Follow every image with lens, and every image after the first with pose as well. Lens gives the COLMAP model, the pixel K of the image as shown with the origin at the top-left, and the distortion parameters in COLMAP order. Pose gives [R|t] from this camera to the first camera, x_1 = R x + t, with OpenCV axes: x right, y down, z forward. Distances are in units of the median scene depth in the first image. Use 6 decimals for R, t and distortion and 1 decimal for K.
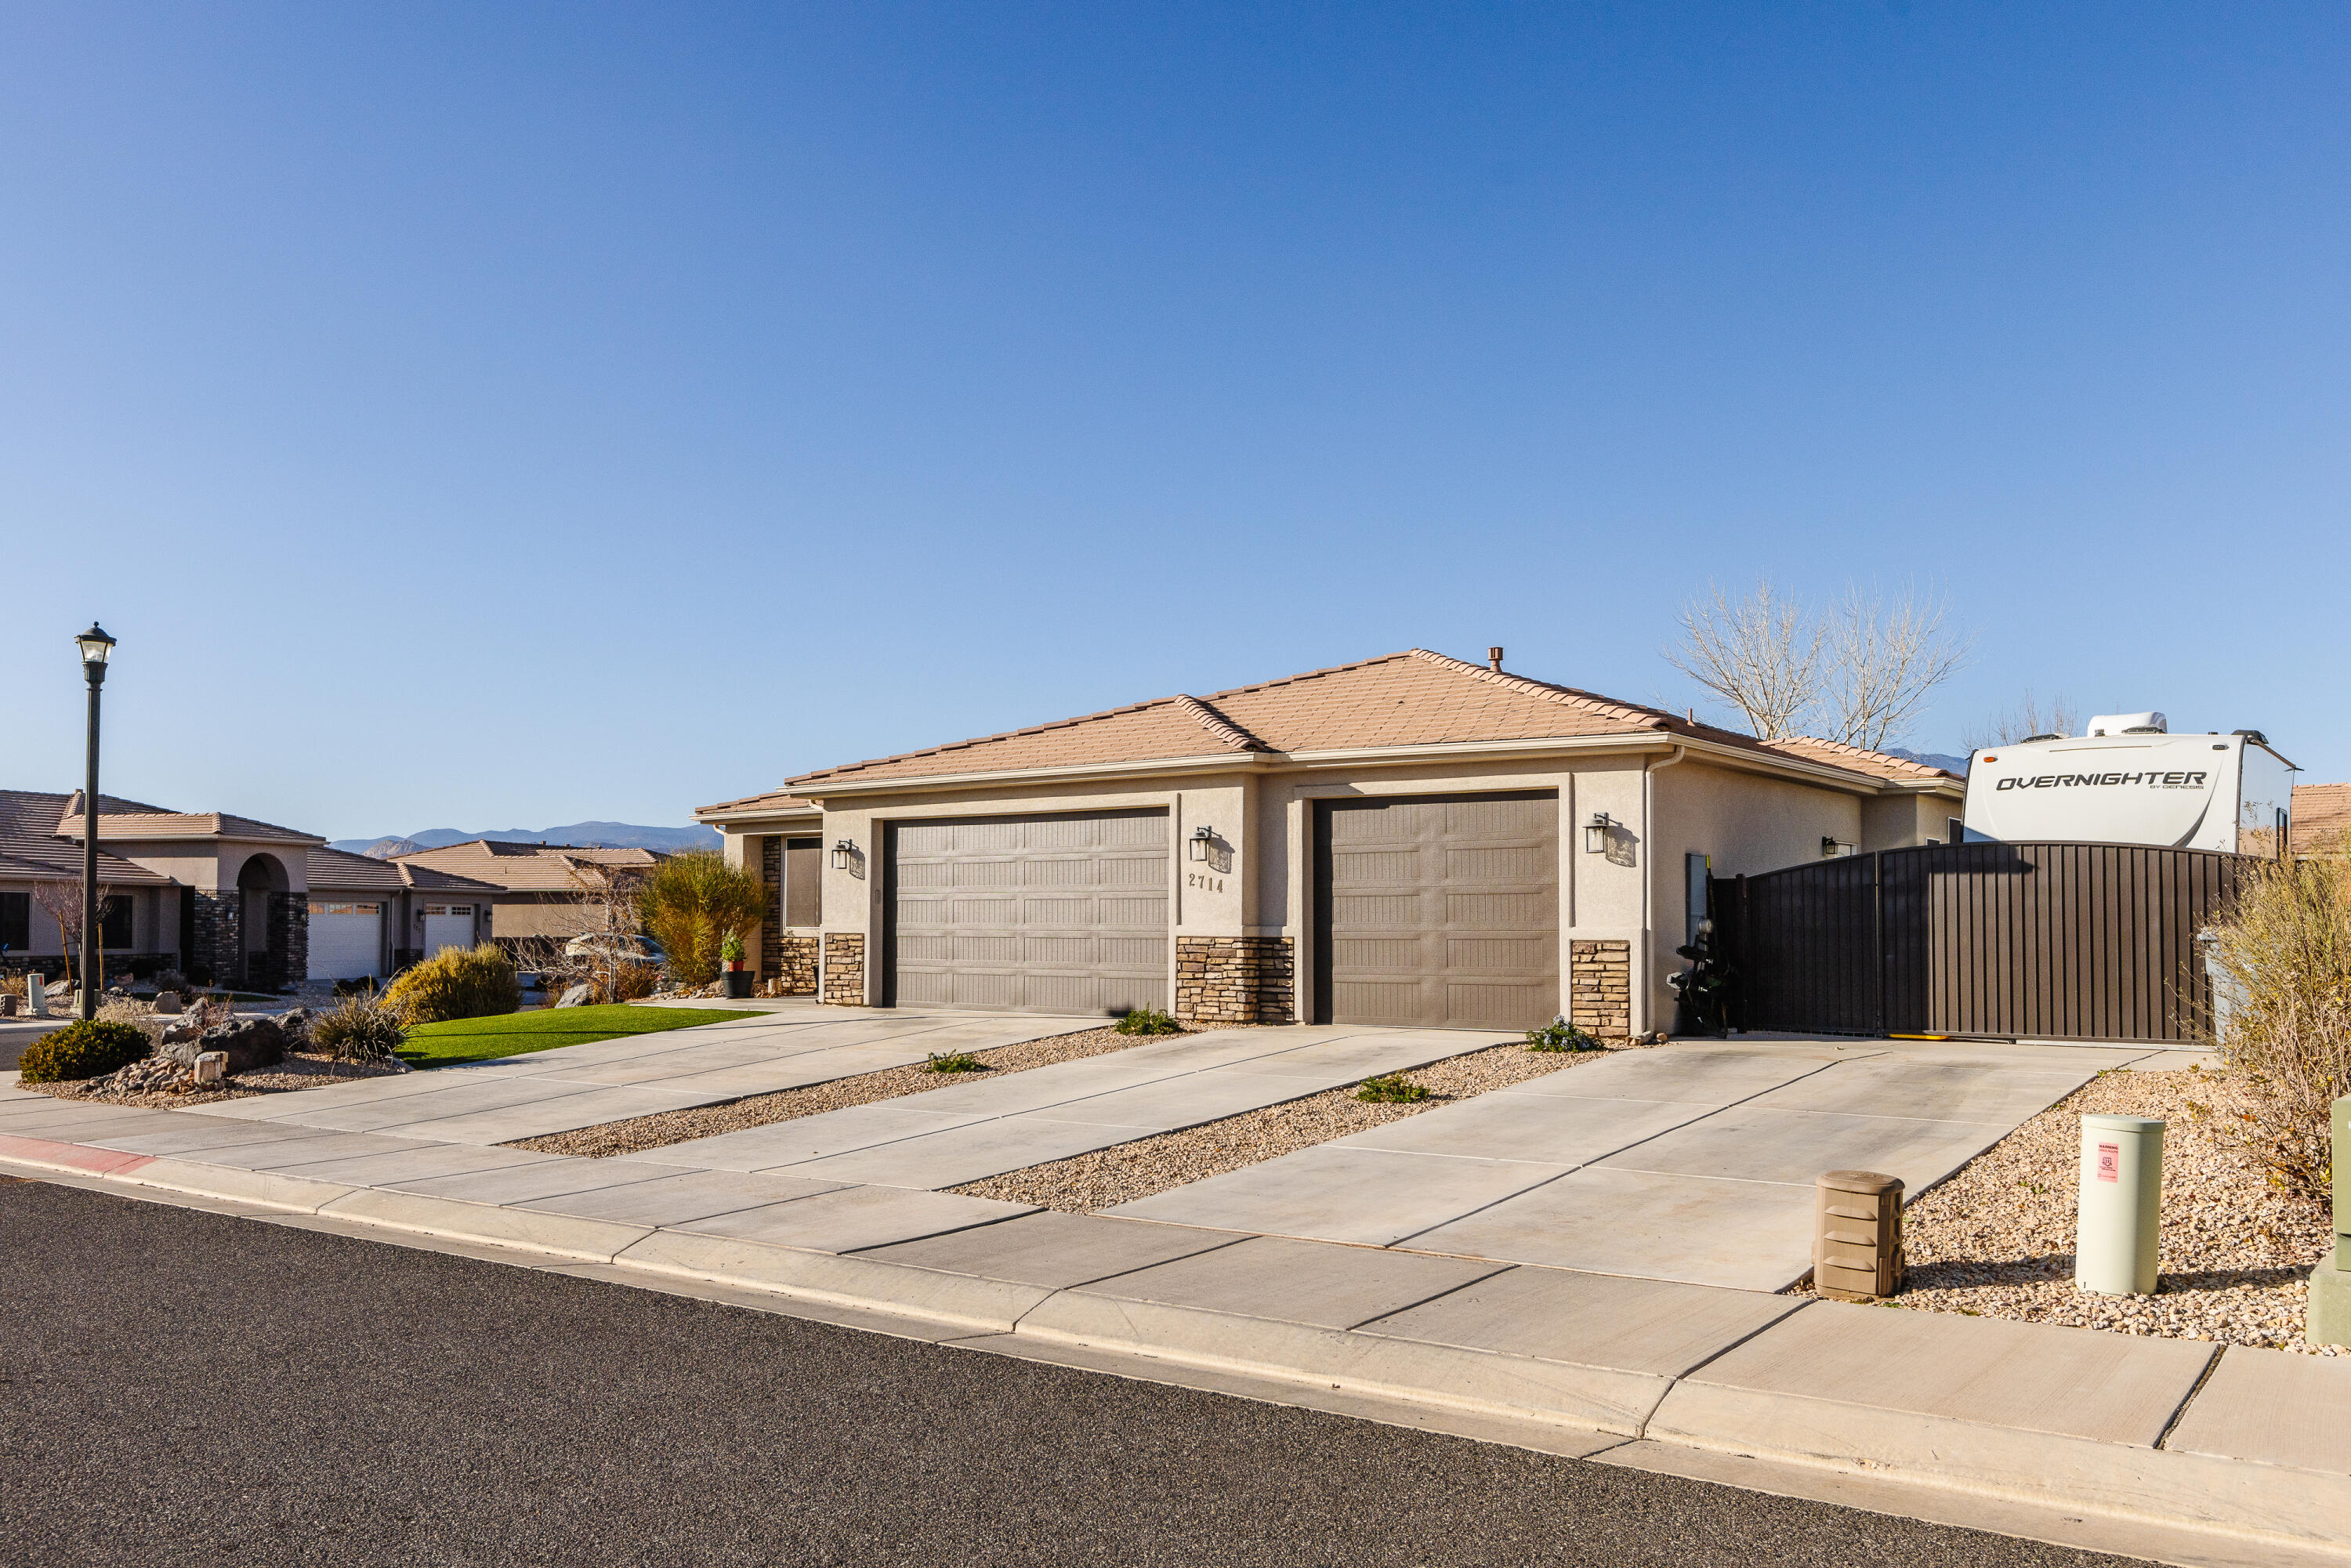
lens RADIAL K [[1869.0, 0, 1175.5], [0, 1869.0, 784.0], [0, 0, 1]] dist [-0.006870, -0.001727]
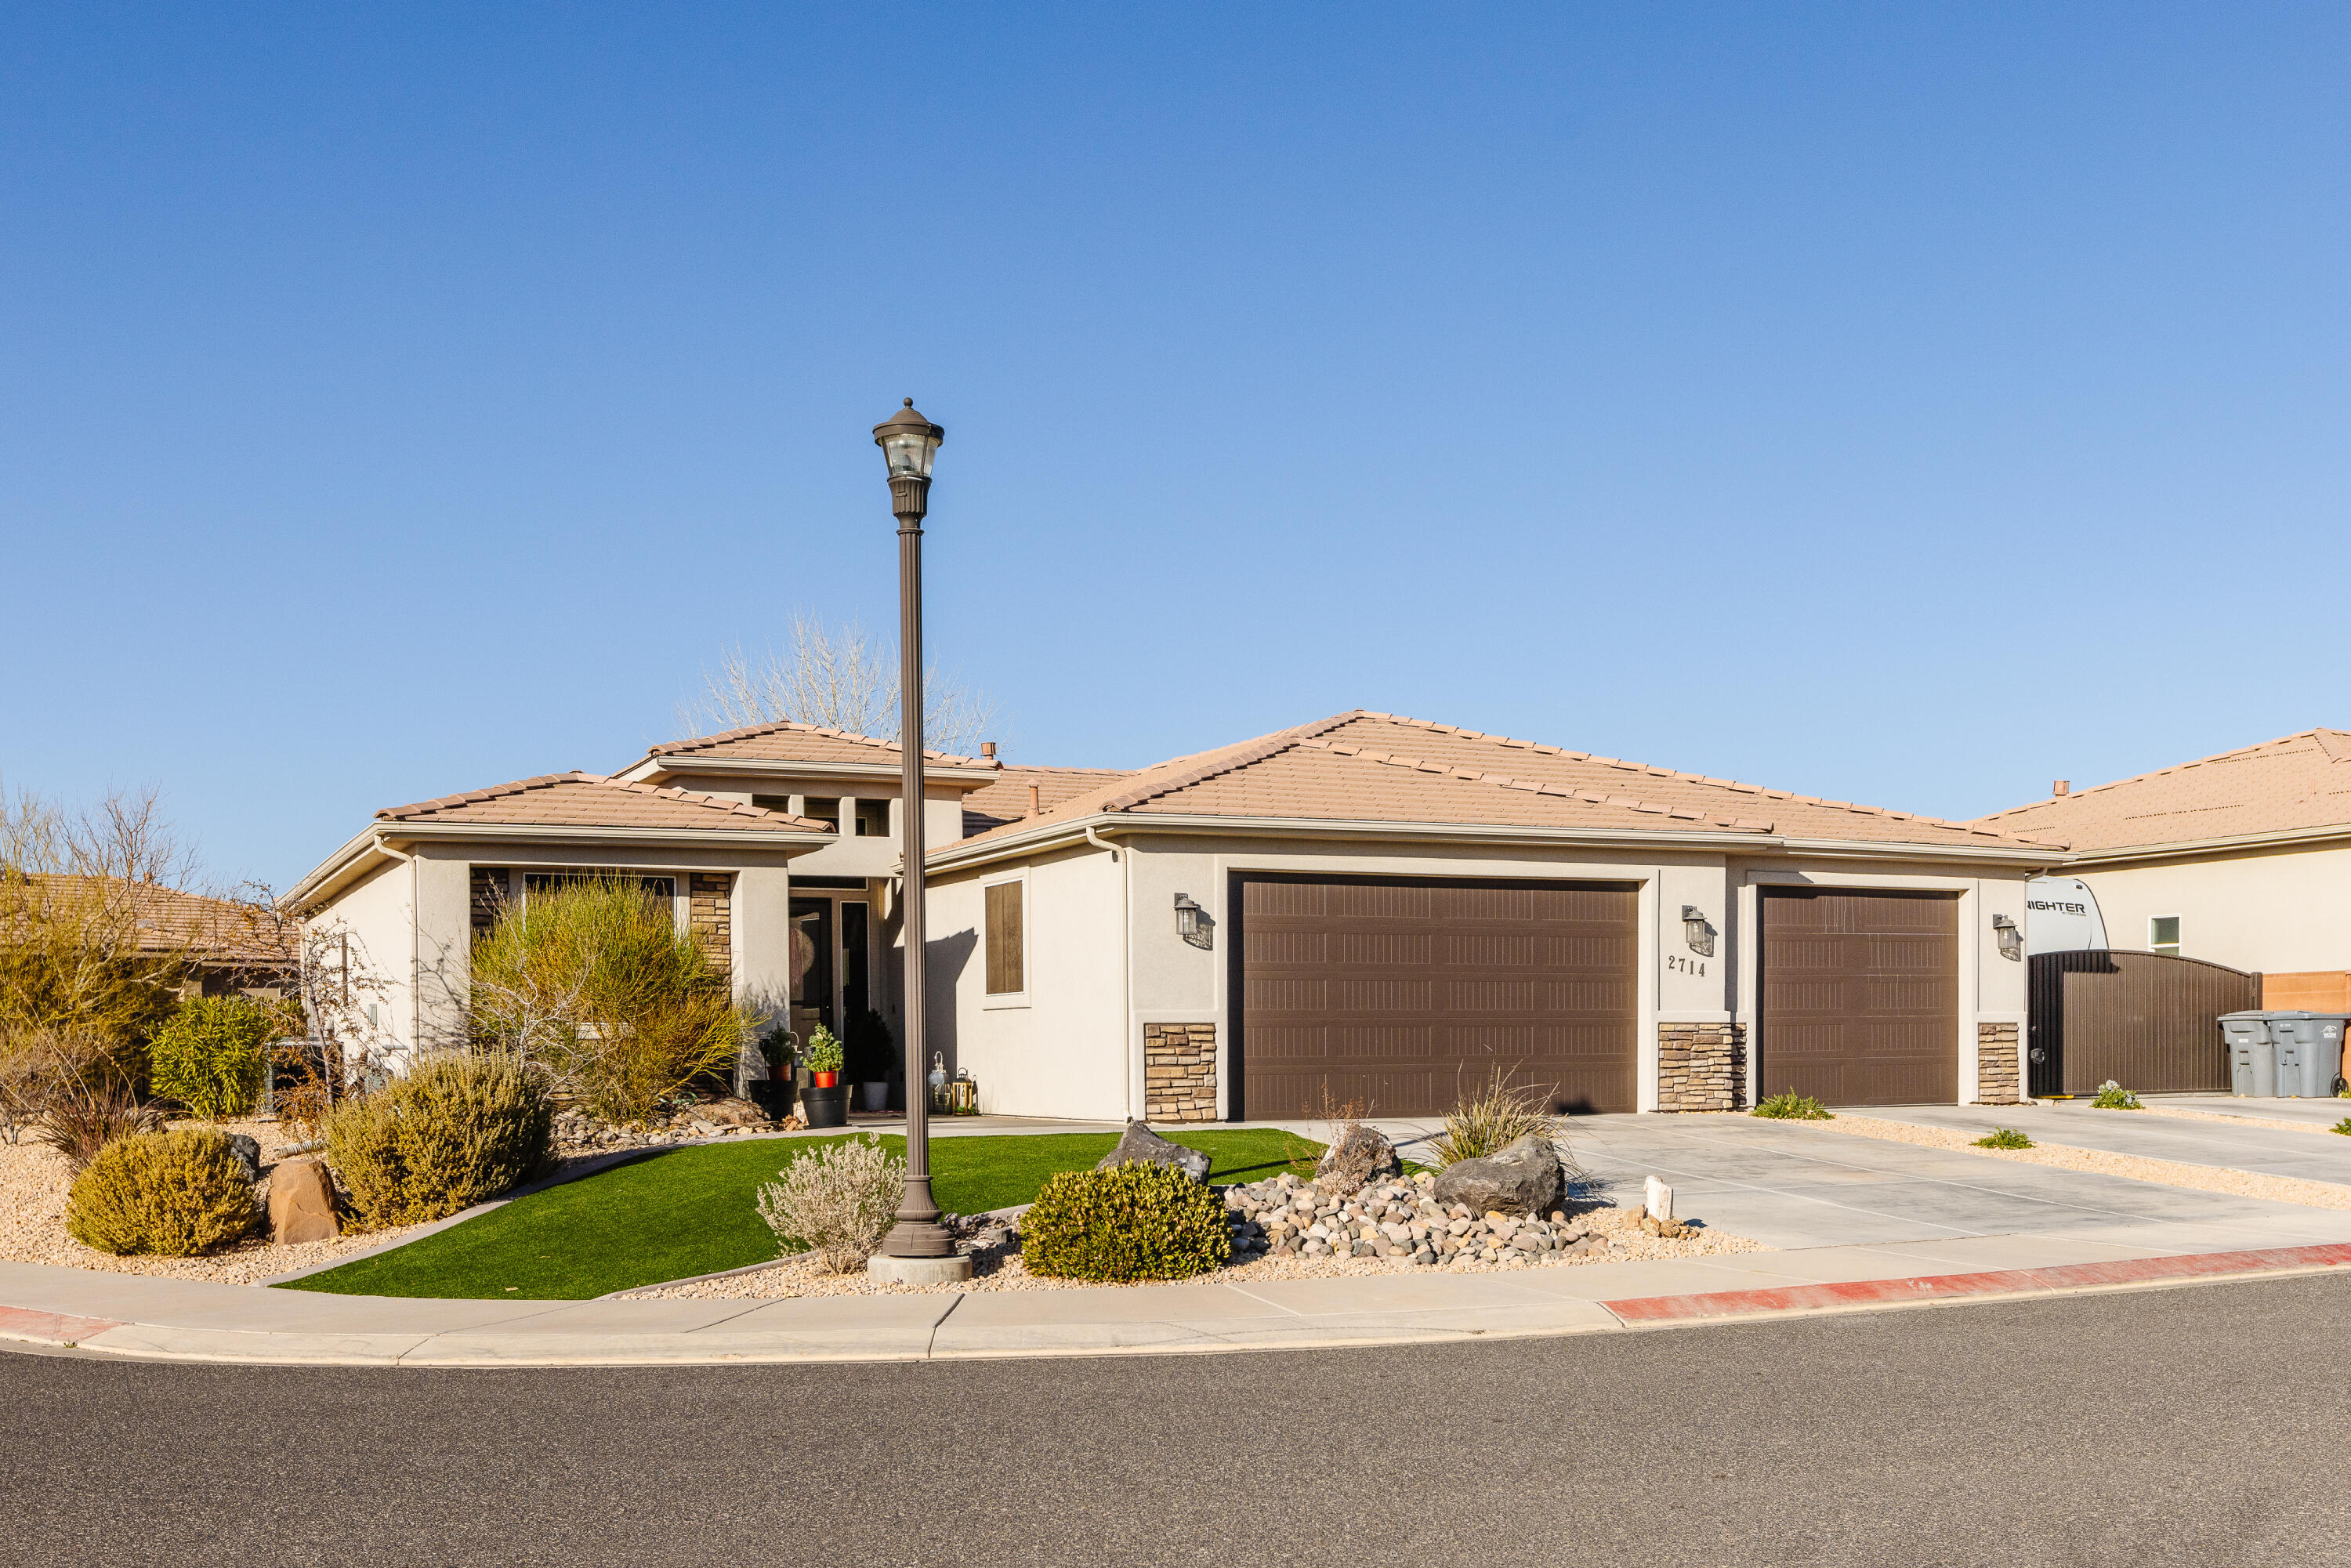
lens RADIAL K [[2166.8, 0, 1175.5], [0, 2166.8, 784.0], [0, 0, 1]] dist [0.011318, 0.006924]
pose [[0.489763, 0.087923, 0.867411, -1.068400], [-0.063171, 0.995866, -0.065275, 0.048721], [-0.869564, -0.022826, 0.493293, 0.677826]]
